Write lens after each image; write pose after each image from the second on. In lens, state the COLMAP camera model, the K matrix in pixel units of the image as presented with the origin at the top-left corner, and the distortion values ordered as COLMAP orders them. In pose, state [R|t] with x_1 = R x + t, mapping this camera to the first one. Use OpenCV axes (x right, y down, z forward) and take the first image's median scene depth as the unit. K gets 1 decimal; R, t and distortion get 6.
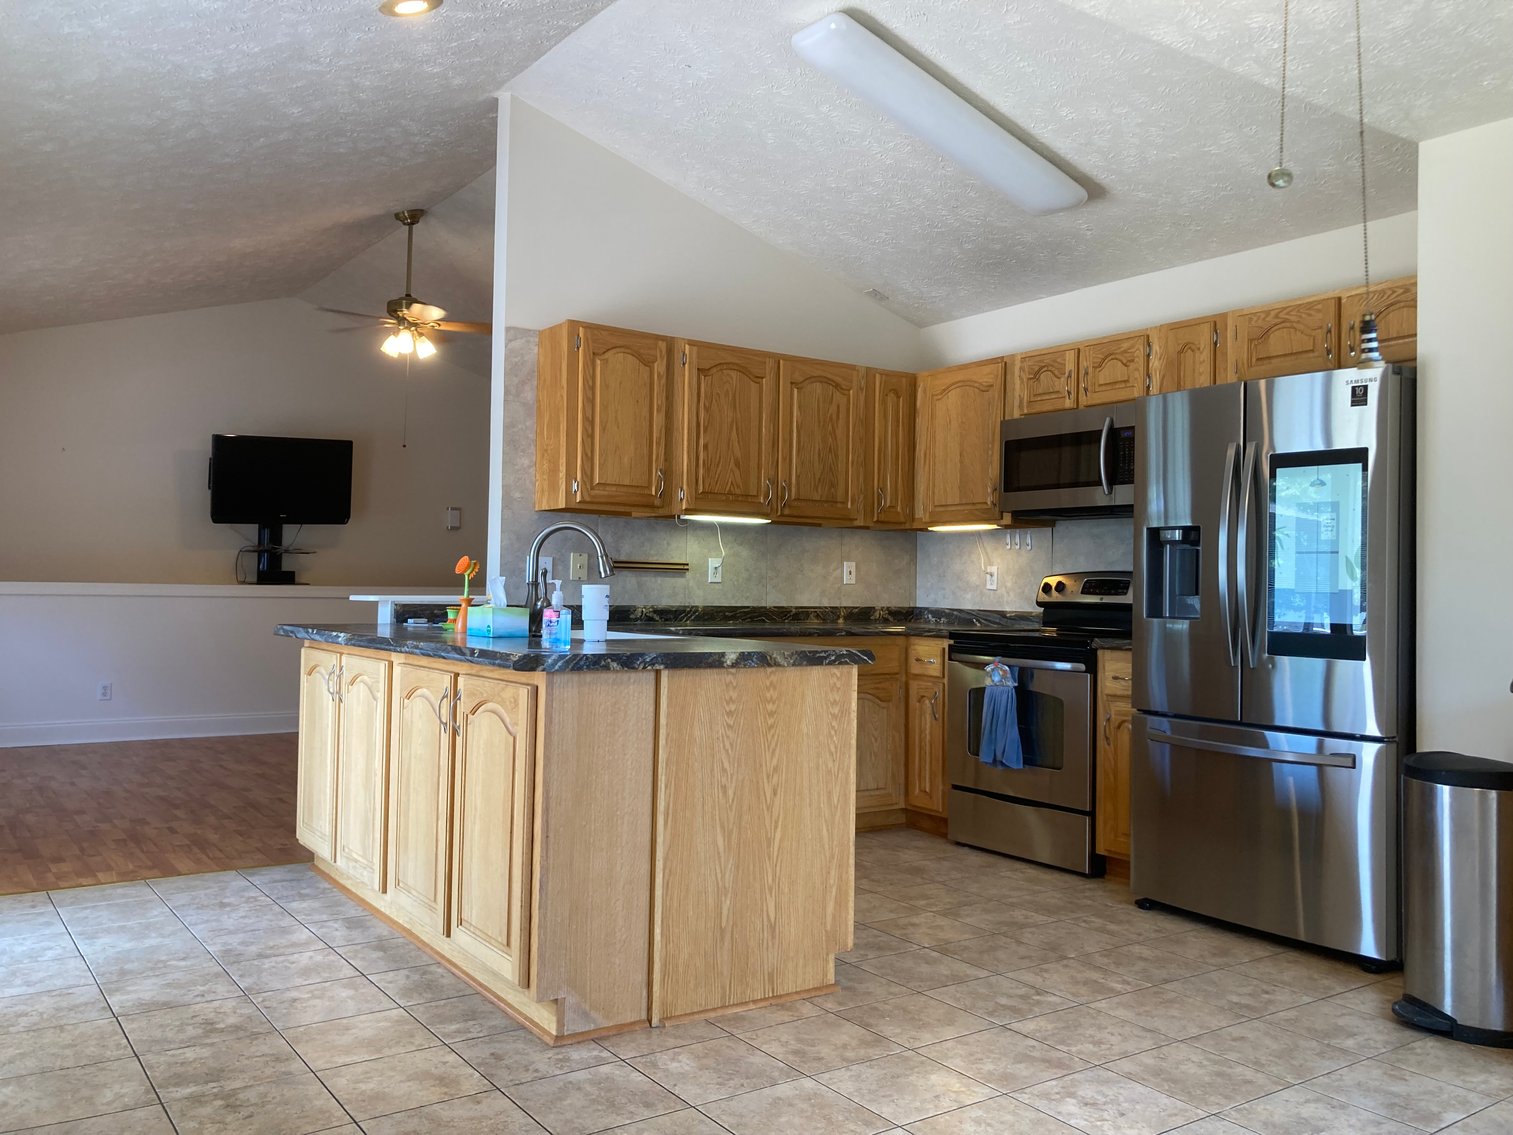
lens RADIAL K [[1245.6, 0, 756.9], [0, 1245.6, 561.7], [0, 0, 1]] dist [0.023492, -0.013004]
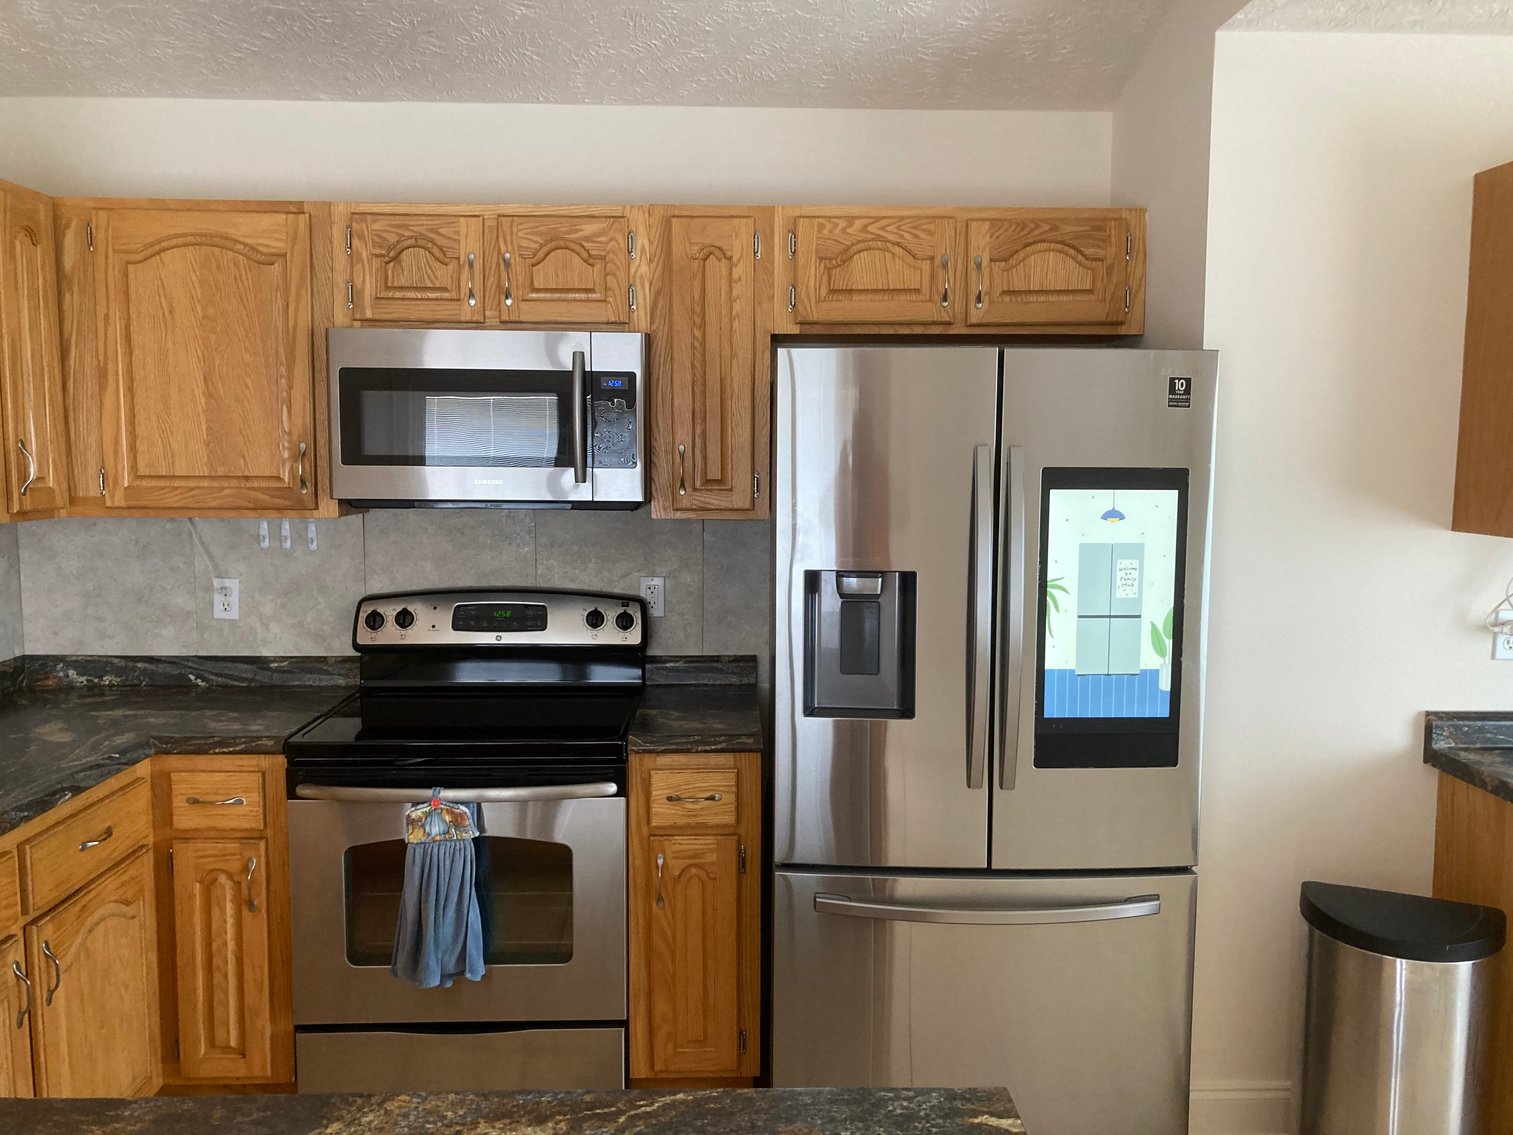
lens RADIAL K [[1245.6, 0, 771.4], [0, 1245.6, 568.2], [0, 0, 1]] dist [0.023492, -0.013004]
pose [[0.554791, -0.095544, 0.826485, -0.152774], [-0.012903, 0.992277, 0.123371, -0.081122], [-0.831890, -0.079110, 0.549273, 0.548433]]
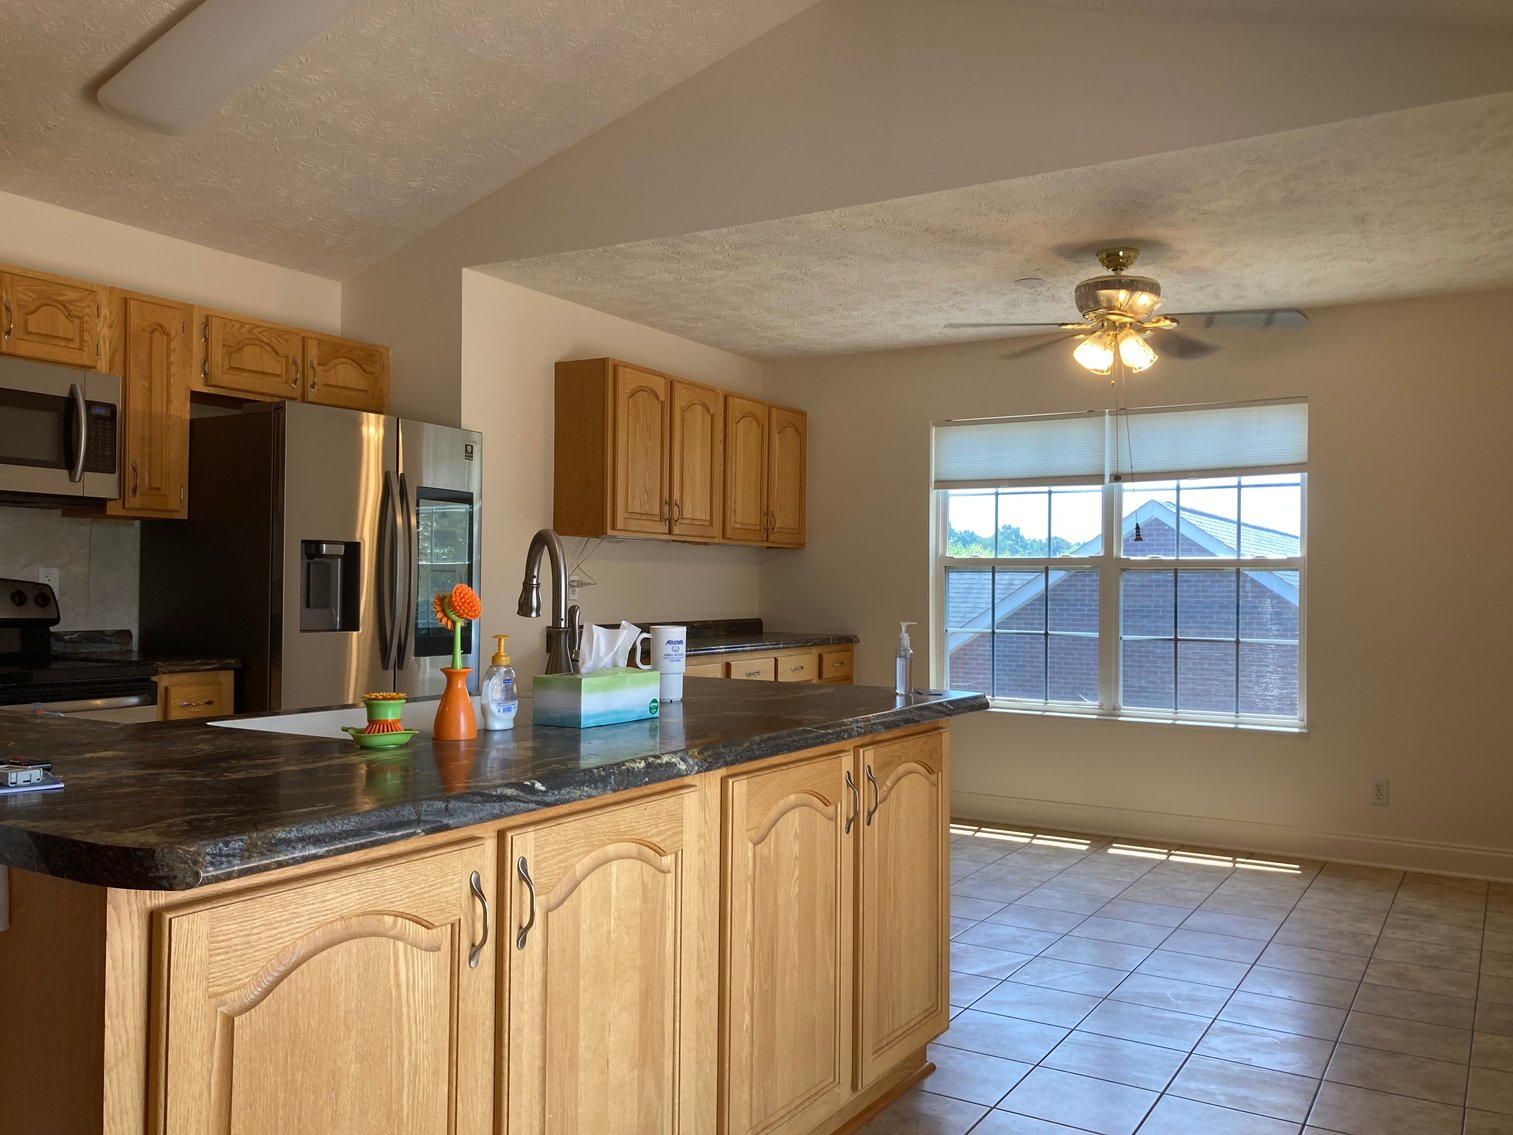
lens RADIAL K [[1245.6, 0, 745.4], [0, 1245.6, 569.1], [0, 0, 1]] dist [0.023492, -0.013004]
pose [[-0.403197, -0.011470, 0.915041, -0.570171], [-0.039982, 0.999187, -0.005093, -0.010743], [-0.914239, -0.038638, -0.403328, 0.861234]]
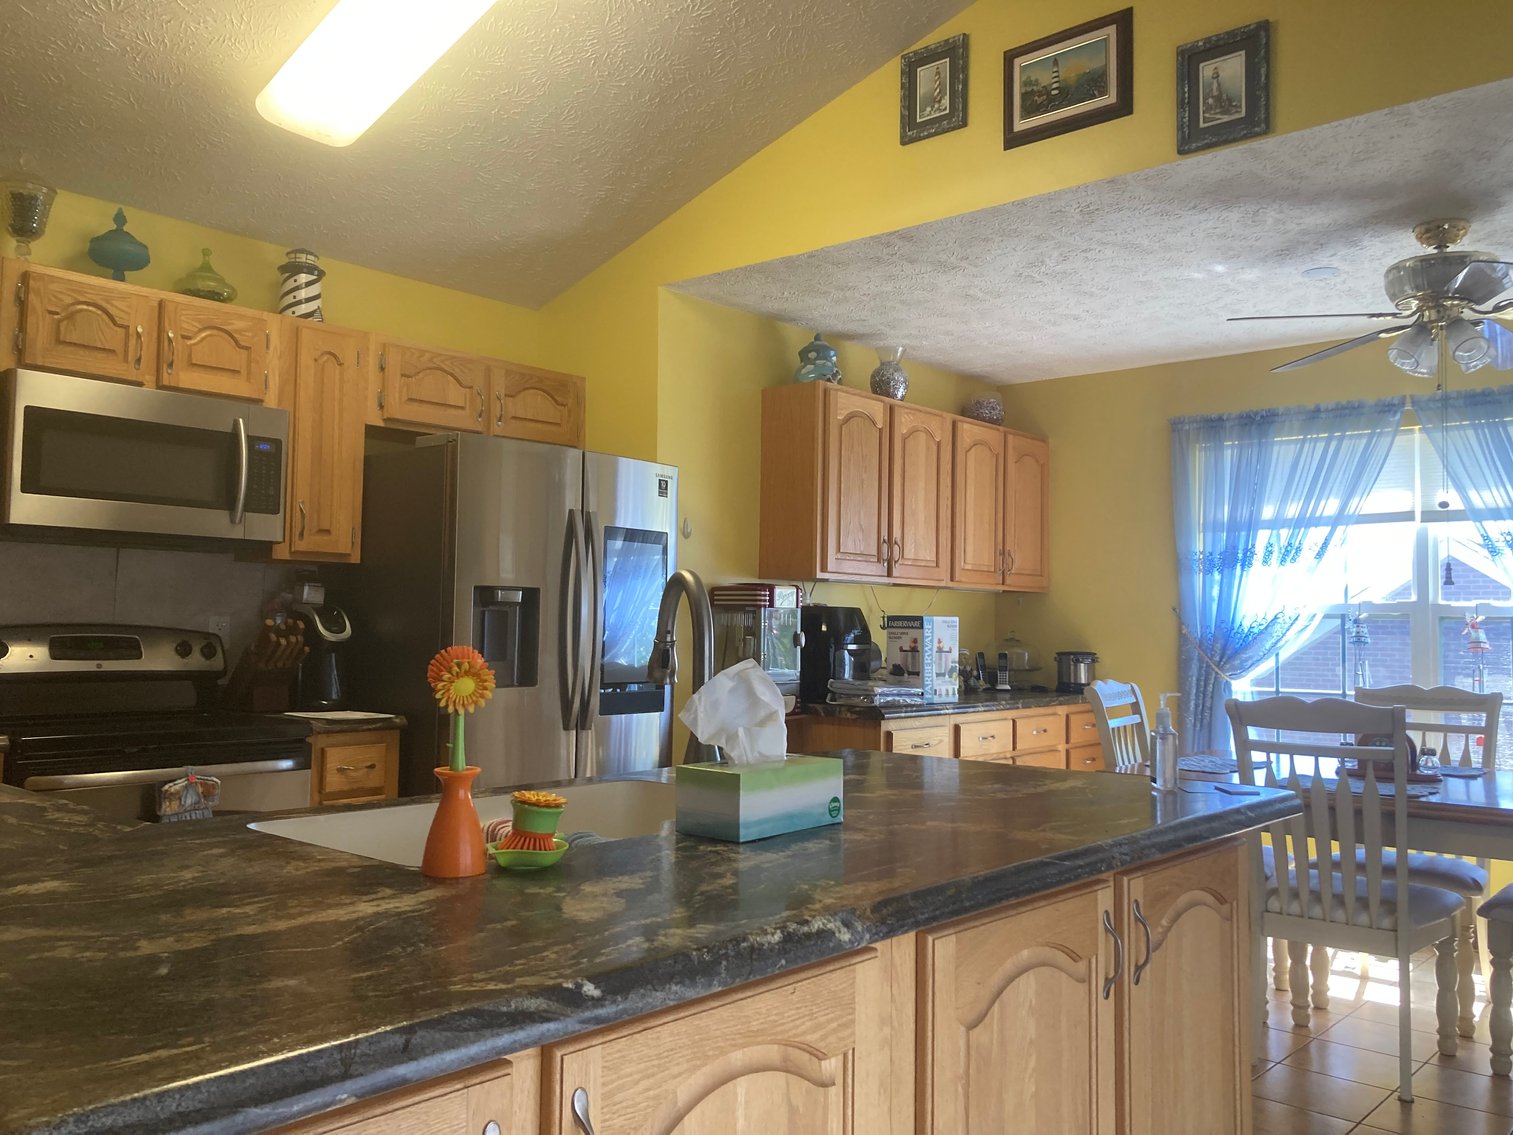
lens RADIAL K [[1245.6, 0, 771.6], [0, 1245.6, 566.5], [0, 0, 1]] dist [0.023492, -0.013004]
pose [[-0.240641, 0.024862, 0.970296, -0.464991], [-0.040474, 0.998545, -0.035624, -0.014346], [-0.969770, -0.047844, -0.239284, 0.806284]]
